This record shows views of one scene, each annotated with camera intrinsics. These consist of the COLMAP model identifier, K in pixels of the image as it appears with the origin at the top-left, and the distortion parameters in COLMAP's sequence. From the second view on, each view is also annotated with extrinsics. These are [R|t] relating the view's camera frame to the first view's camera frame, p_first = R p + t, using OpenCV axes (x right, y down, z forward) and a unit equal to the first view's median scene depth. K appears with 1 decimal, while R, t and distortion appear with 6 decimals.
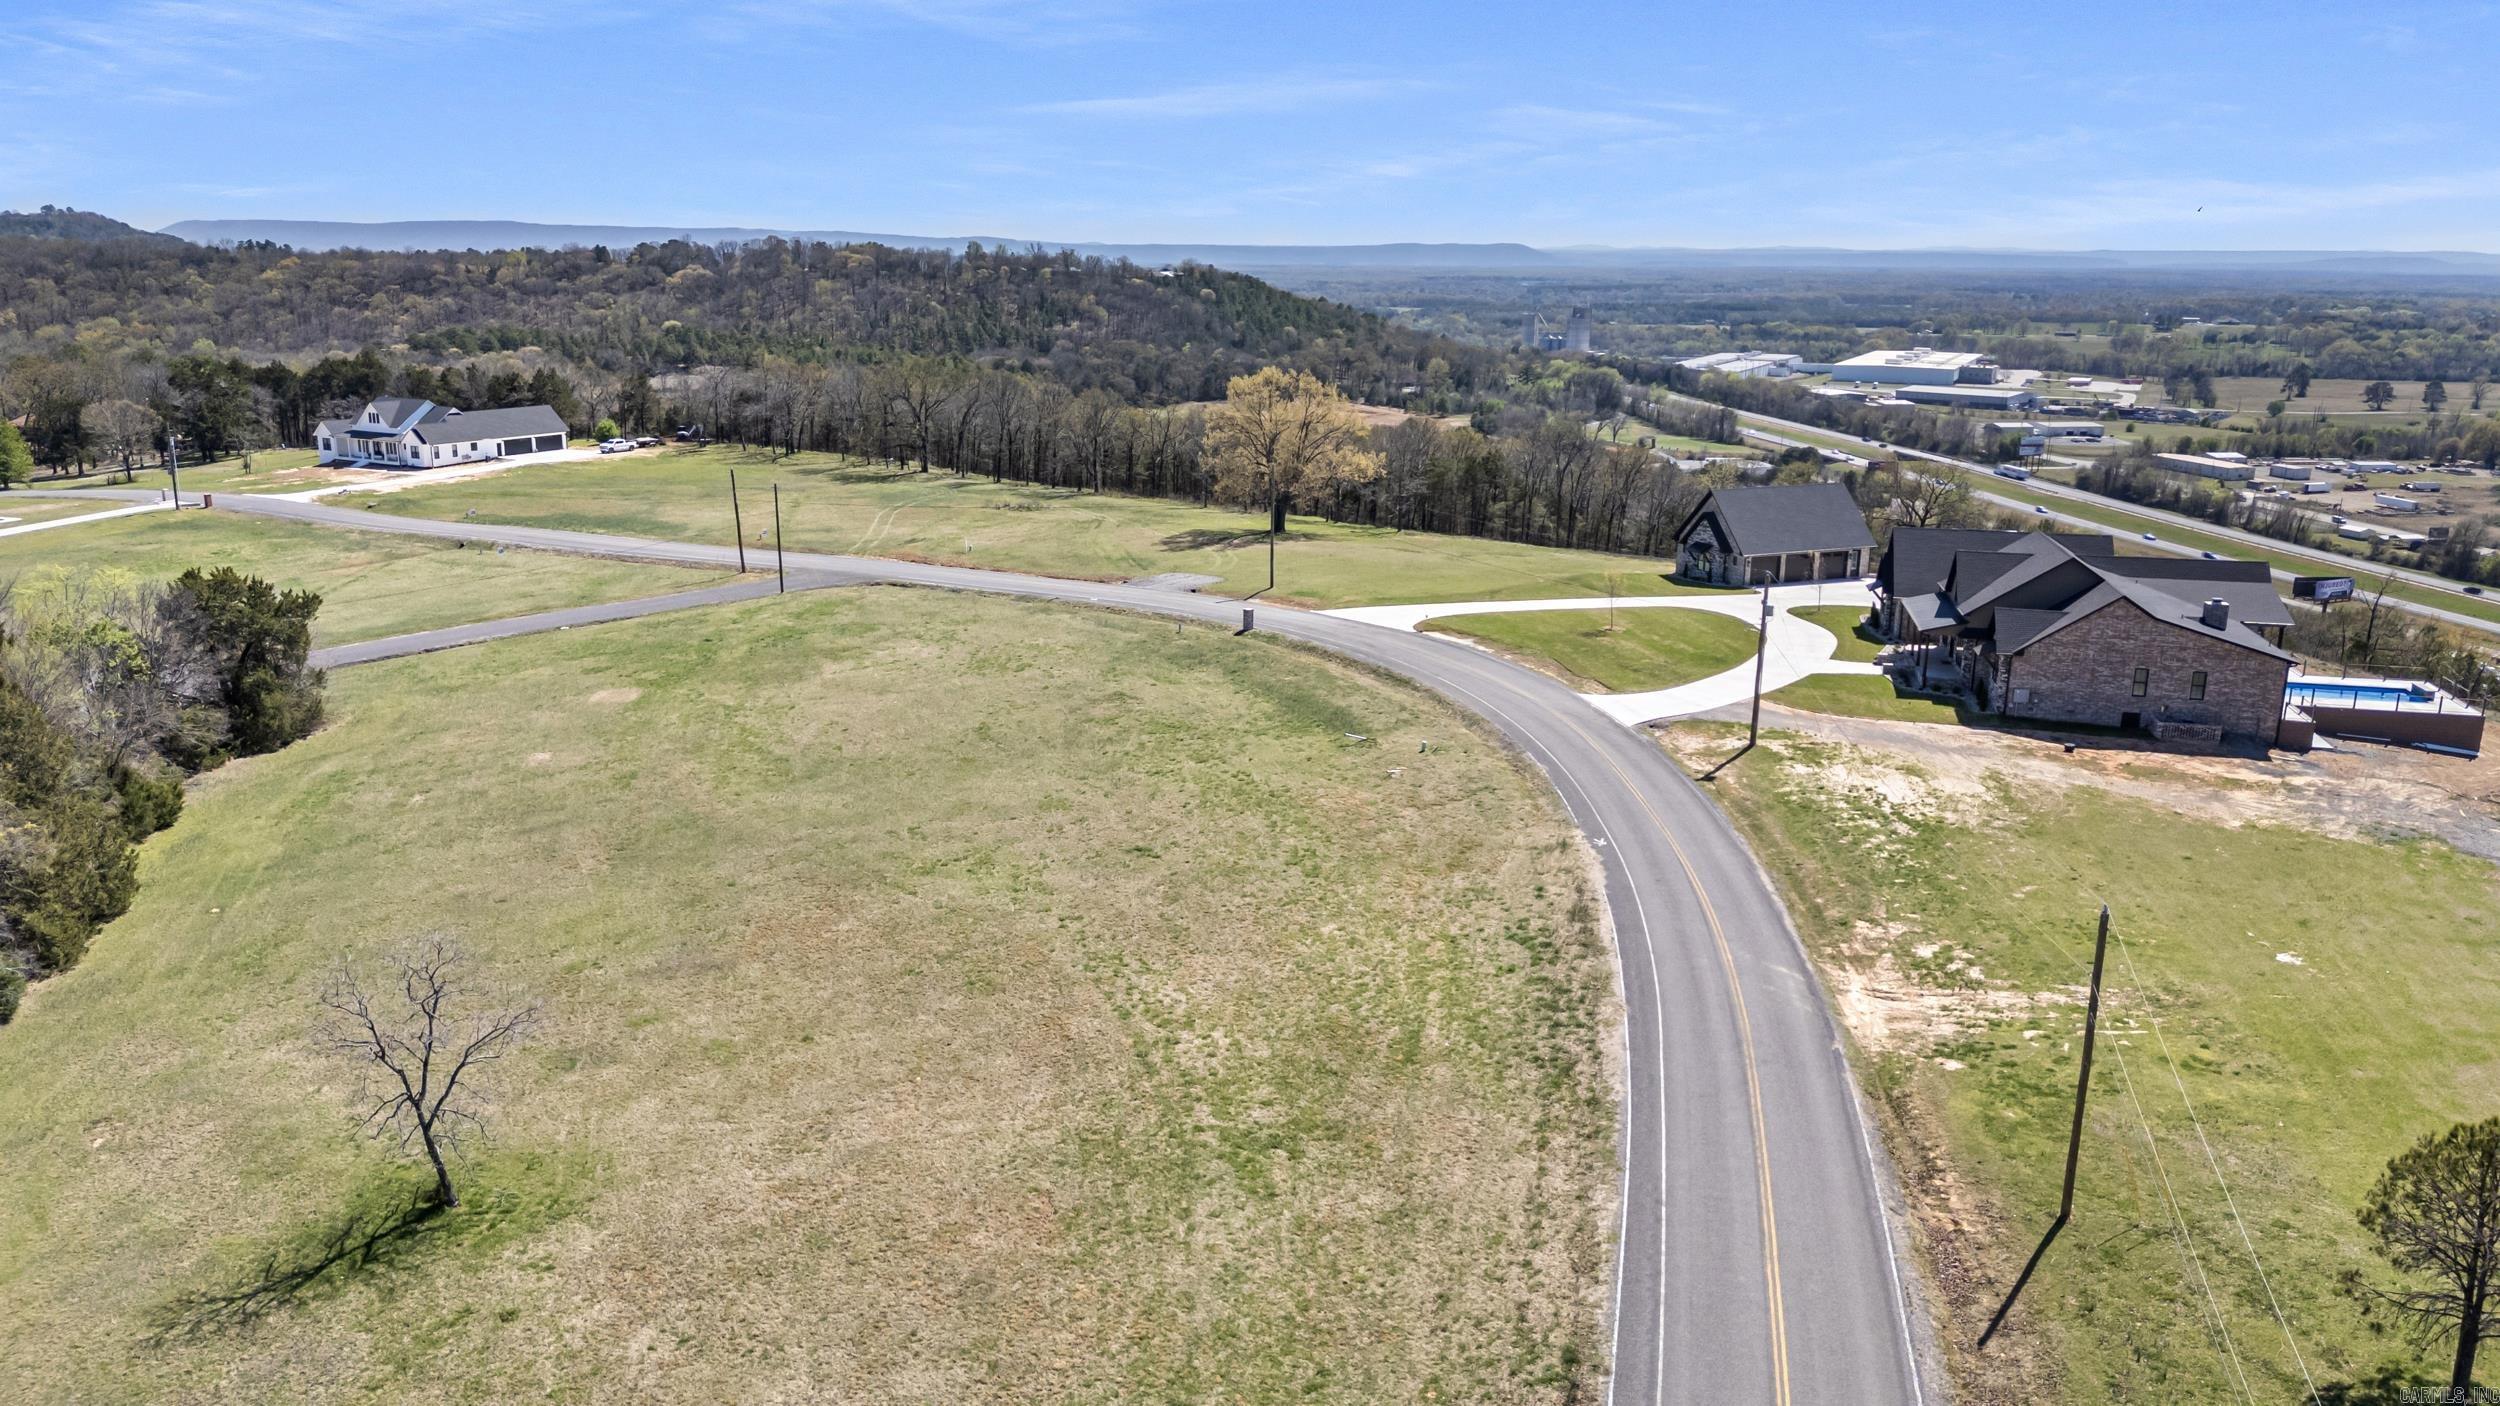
lens RADIAL K [[1827.3, 0, 1250.0], [0, 1827.3, 703.0], [0, 0, 1]] dist [0.068388, -0.080902]
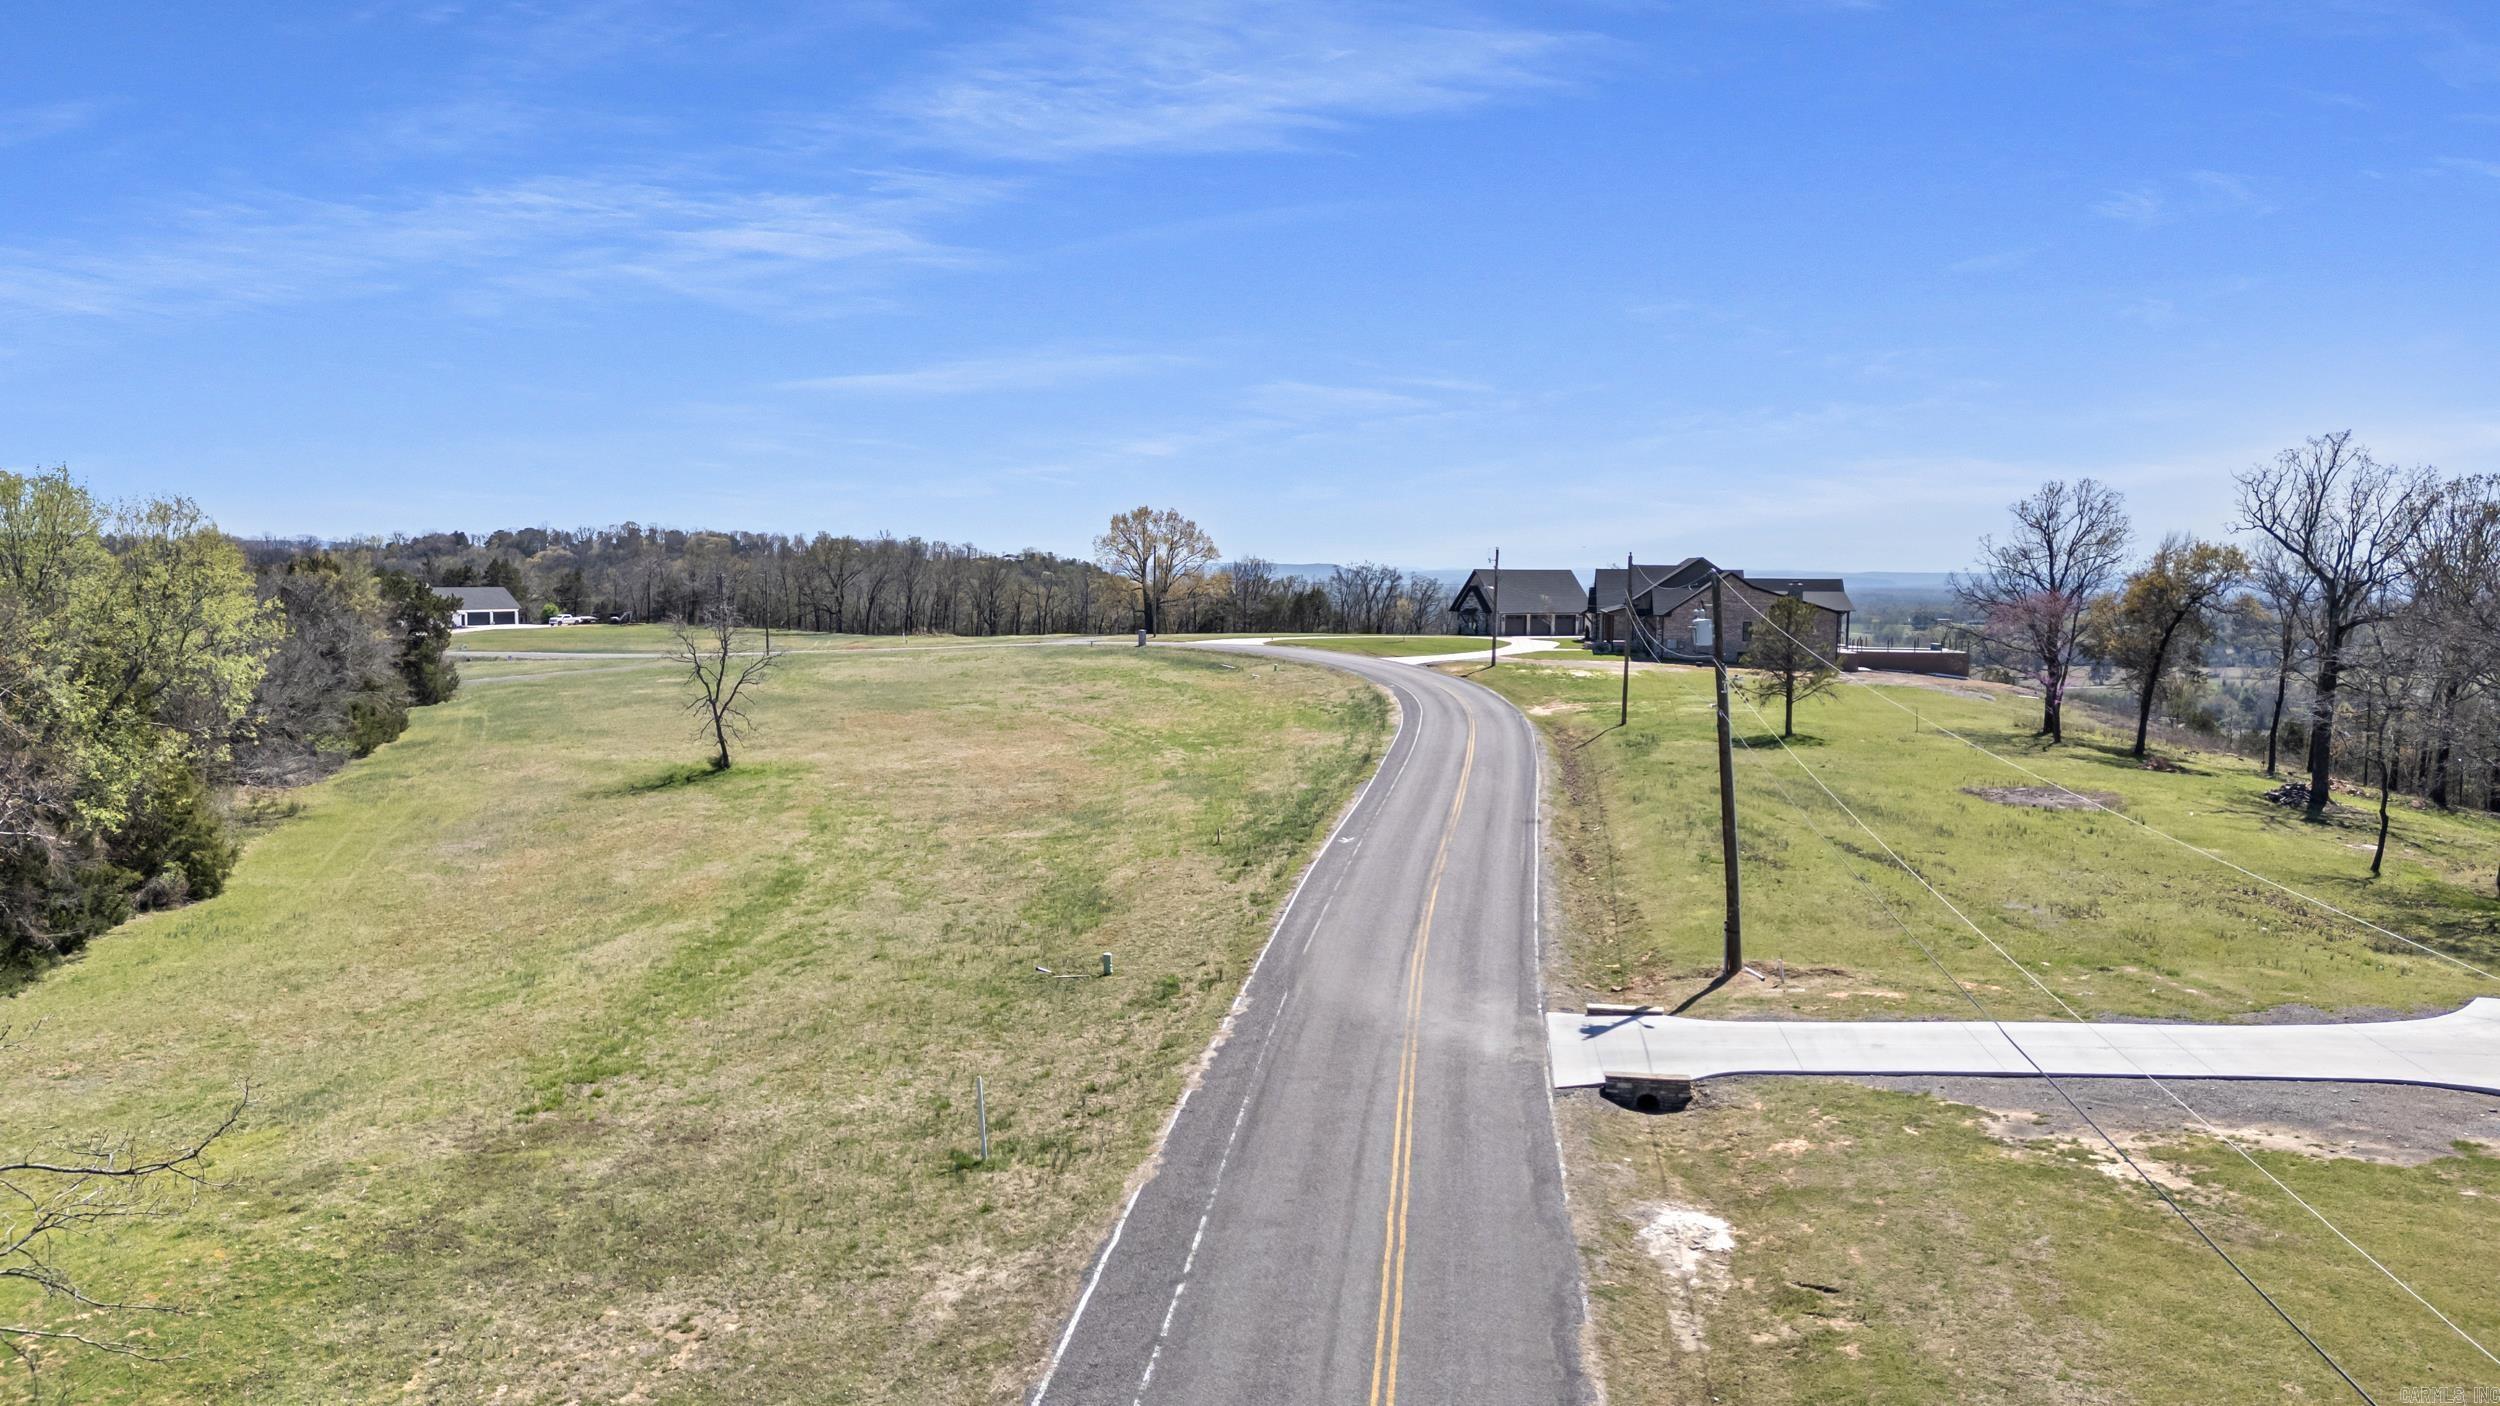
lens RADIAL K [[1827.3, 0, 1250.0], [0, 1827.3, 703.0], [0, 0, 1]] dist [0.068388, -0.080902]
pose [[0.995469, -0.007085, 0.094821, -0.008042], [0.022992, 0.985564, -0.167734, 0.037623], [-0.092264, 0.169154, 0.981262, -0.054532]]
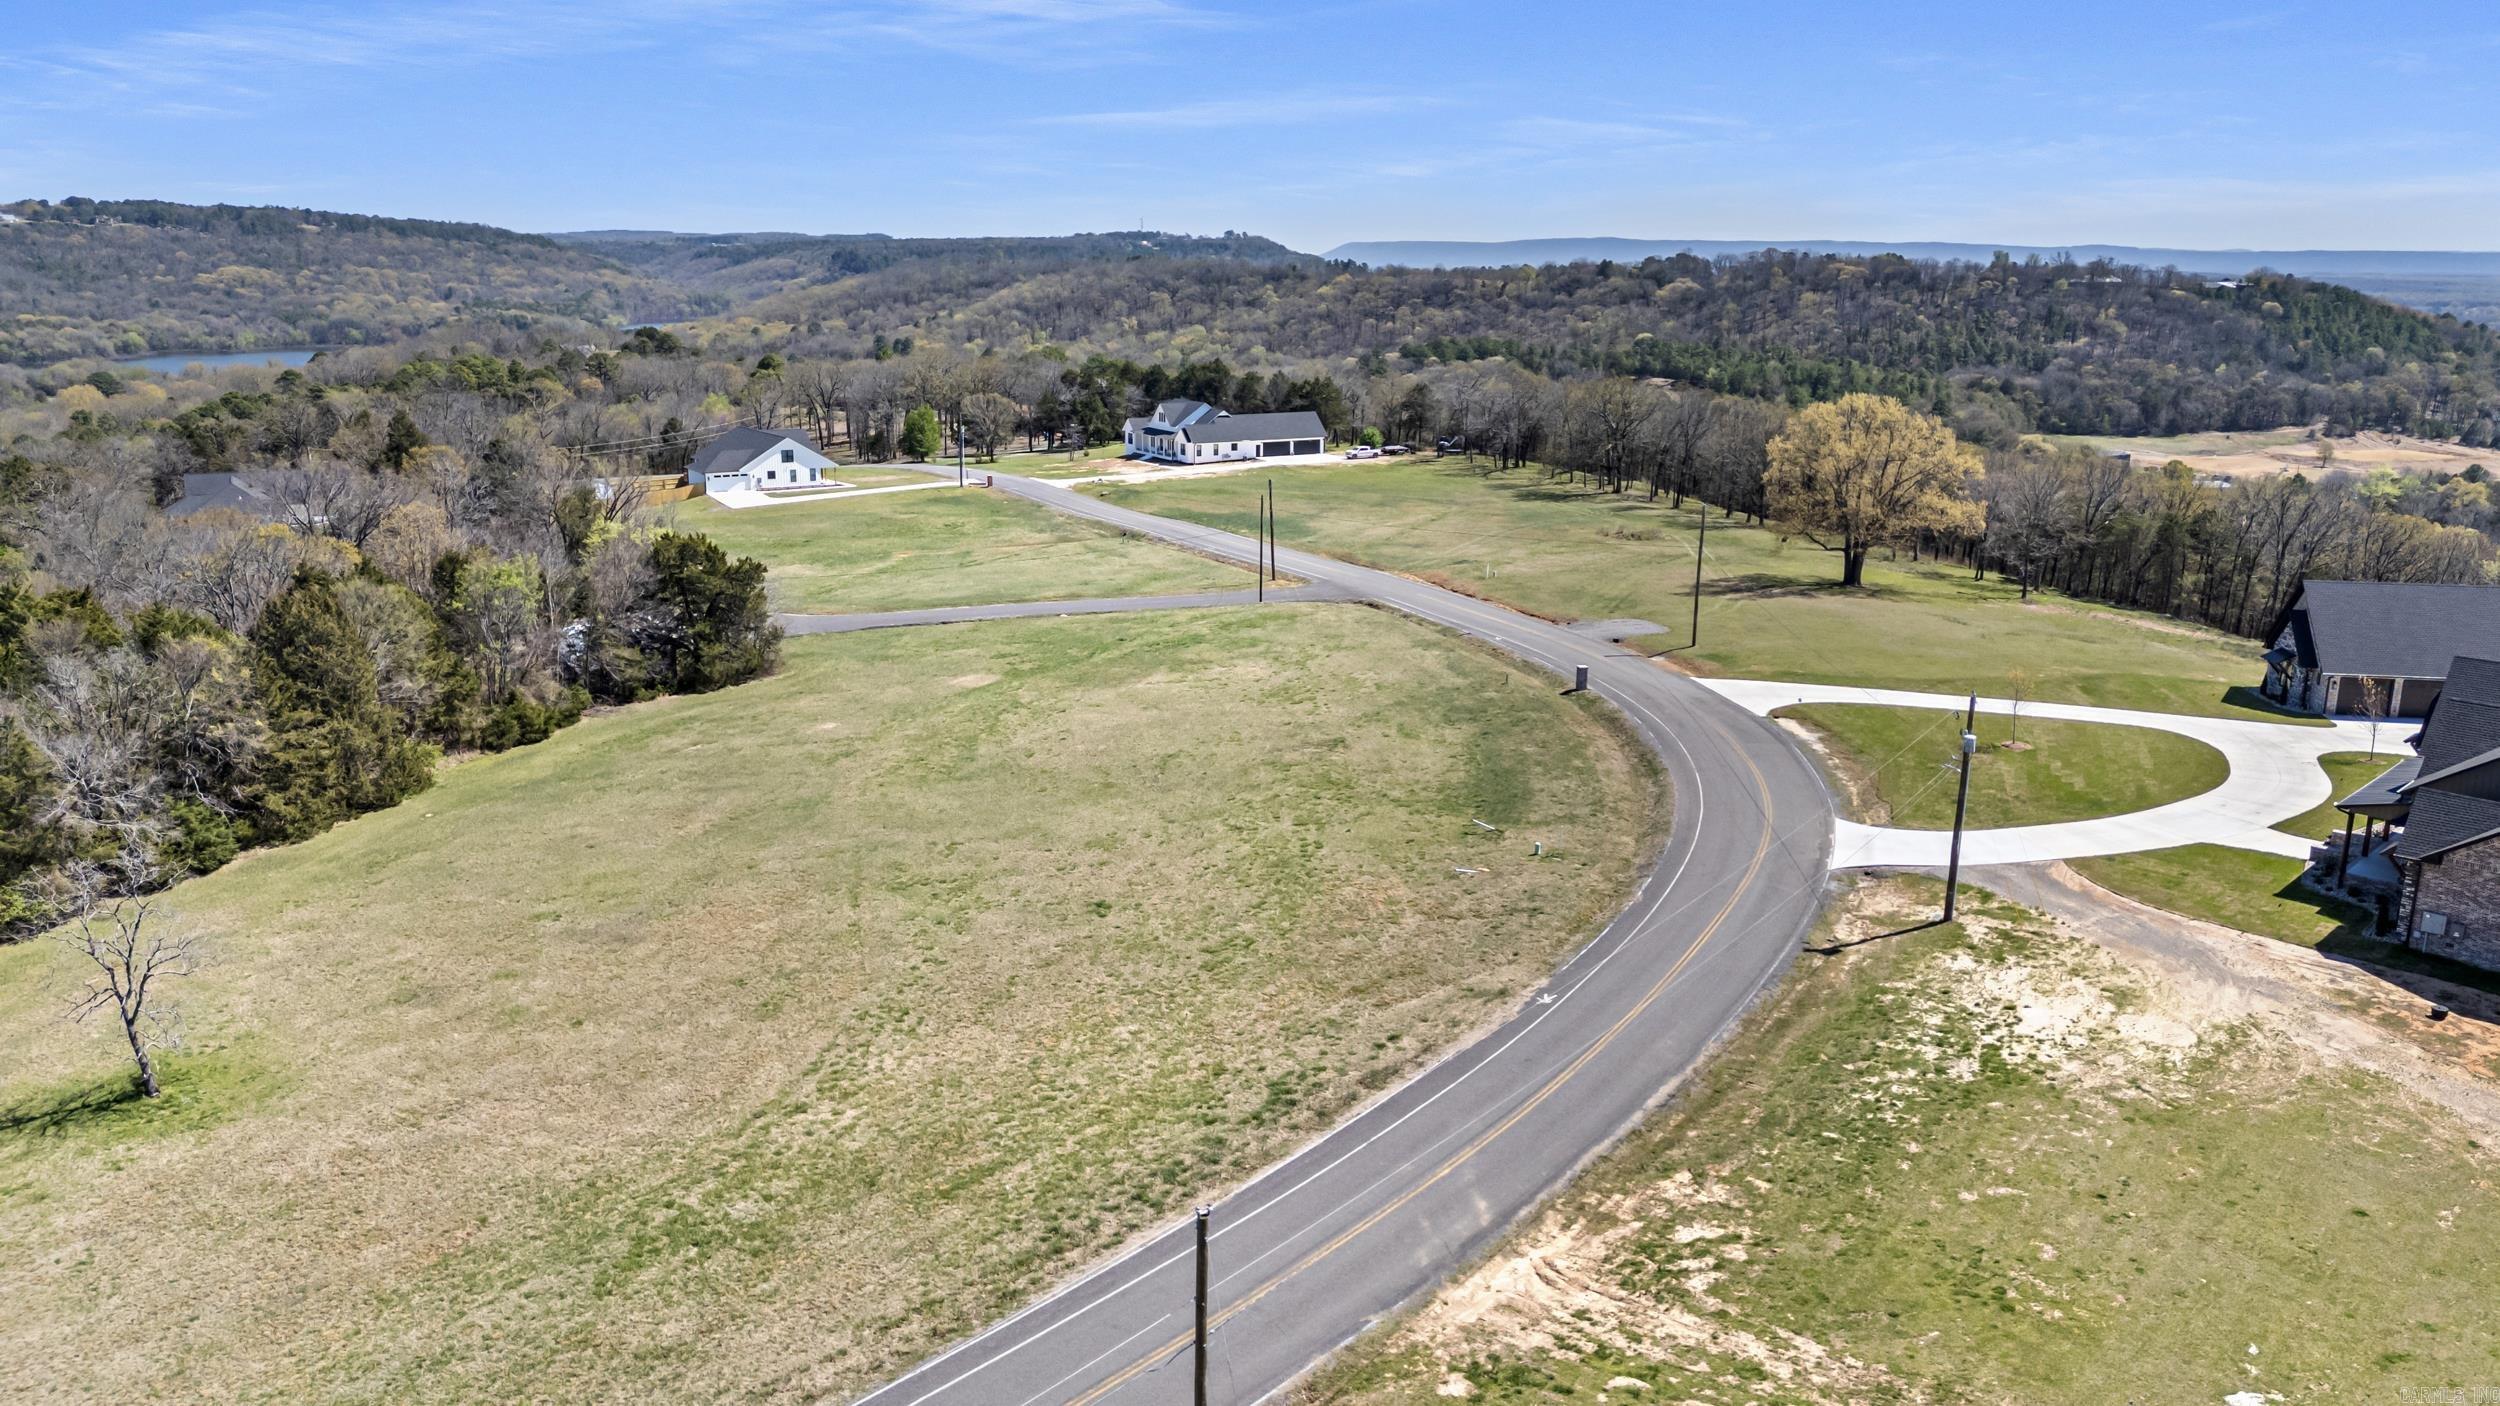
lens RADIAL K [[1827.3, 0, 1250.0], [0, 1827.3, 703.0], [0, 0, 1]] dist [0.068388, -0.080902]
pose [[0.845860, 0.121710, -0.519333, 0.052342], [-0.125111, 0.991729, 0.028646, -0.006439], [0.518524, 0.040744, 0.854092, 0.026713]]
